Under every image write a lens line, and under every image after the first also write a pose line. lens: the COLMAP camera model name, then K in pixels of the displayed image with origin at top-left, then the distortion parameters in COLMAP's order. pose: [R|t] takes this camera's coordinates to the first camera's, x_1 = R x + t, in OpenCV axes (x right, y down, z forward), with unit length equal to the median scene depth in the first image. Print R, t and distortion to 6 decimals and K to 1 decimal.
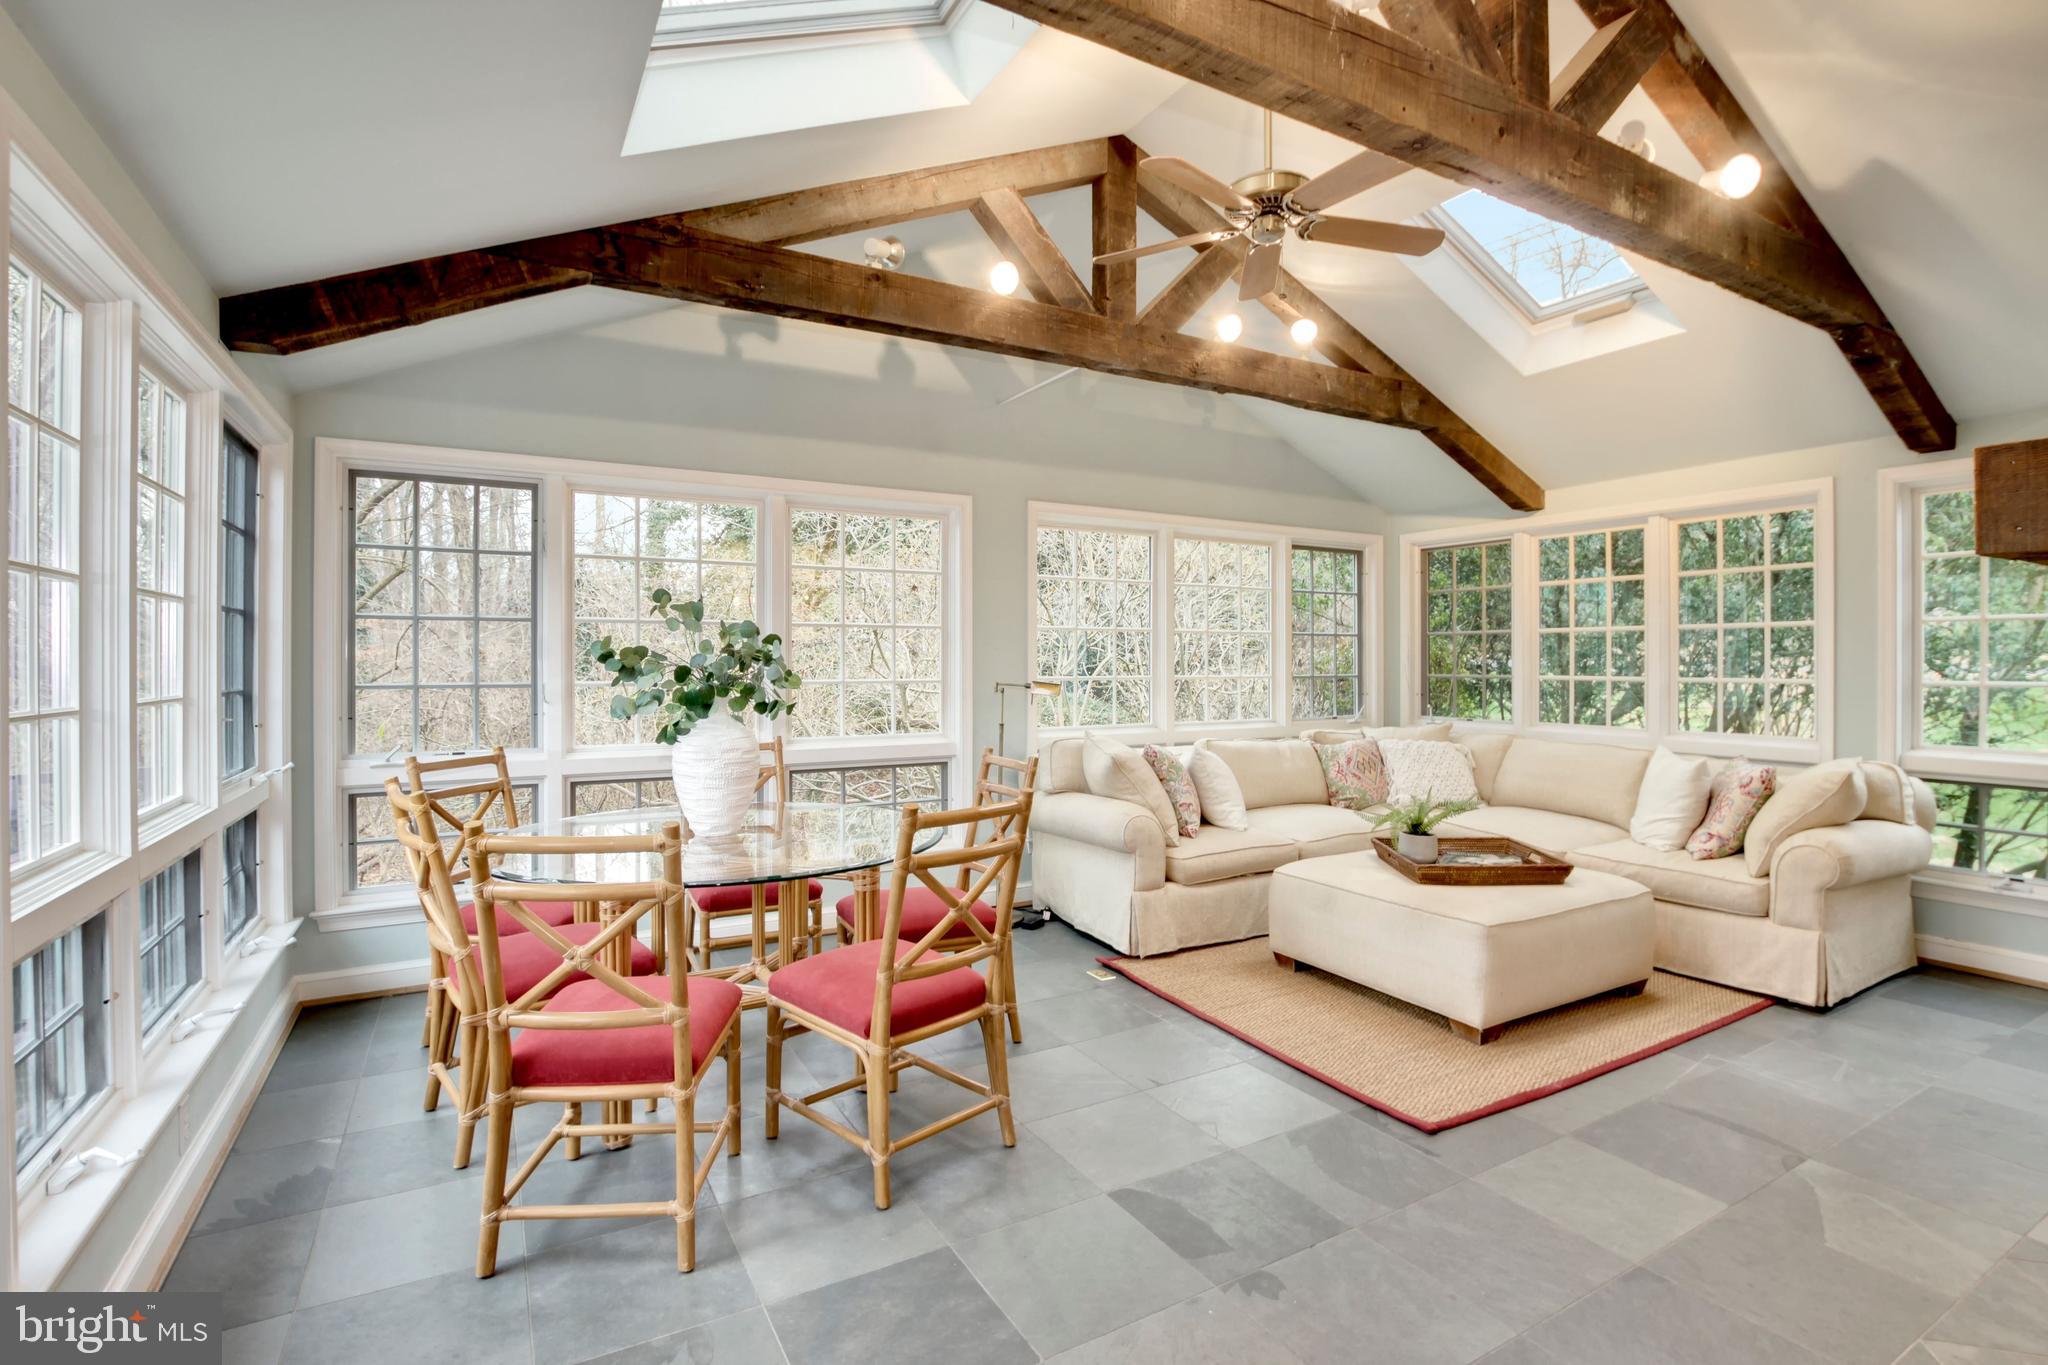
lens RADIAL K [[976.7, 0, 1029.0], [0, 976.7, 671.5], [0, 0, 1]] dist [-0.022836, 0.001519]
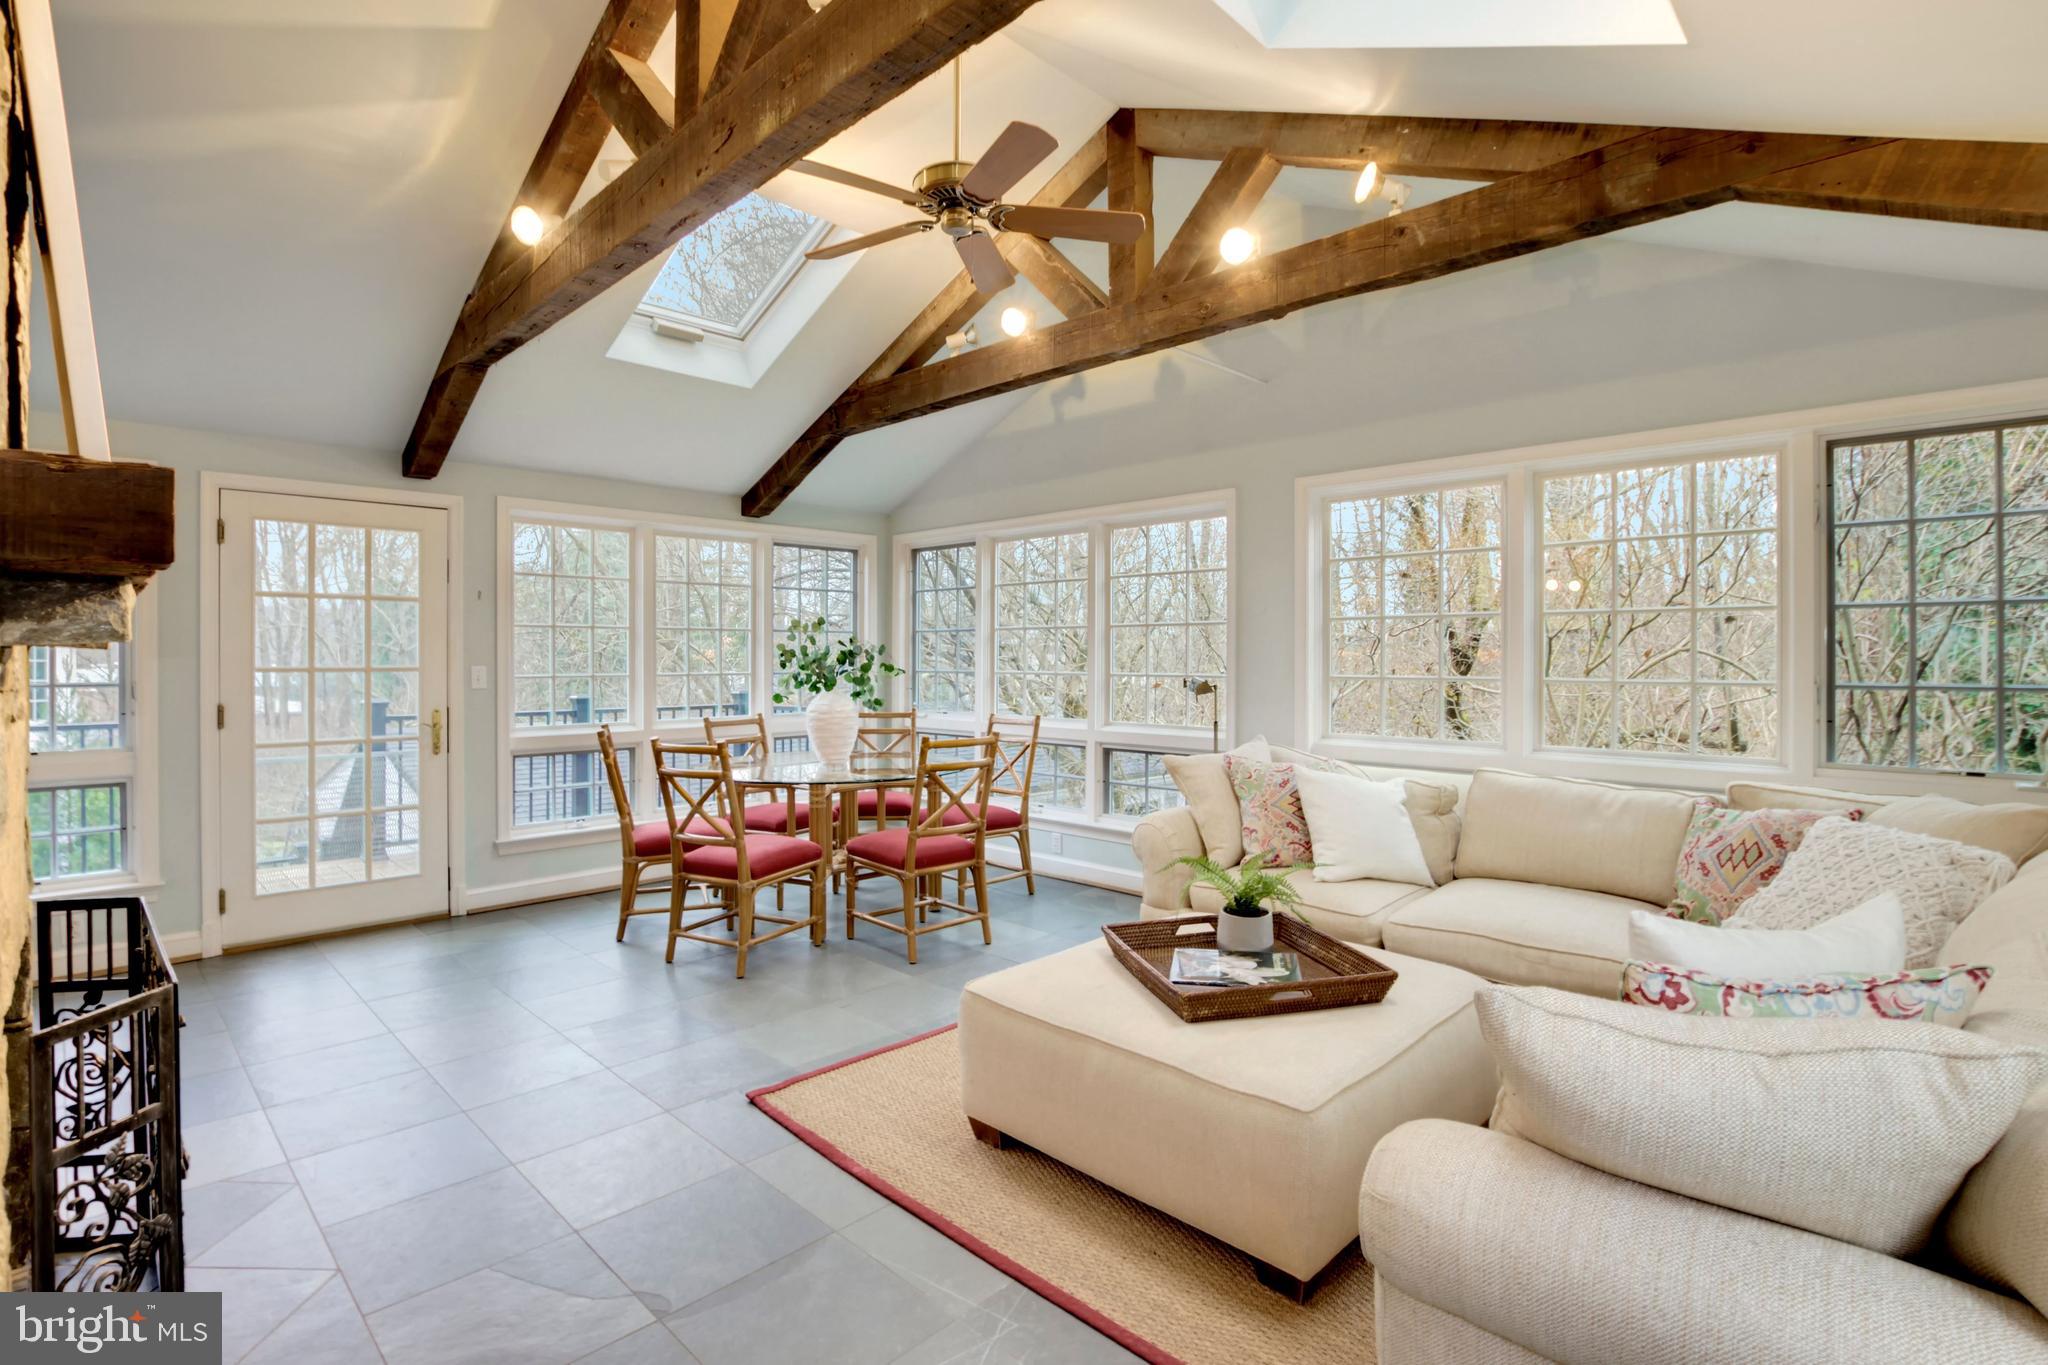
lens RADIAL K [[976.7, 0, 987.5], [0, 976.7, 666.7], [0, 0, 1]] dist [-0.022836, 0.001519]
pose [[0.254878, 0.011891, -0.966900, 1.007491], [0.000686, 0.999922, 0.012478, -0.017328], [0.966973, -0.003844, 0.254850, 0.645511]]
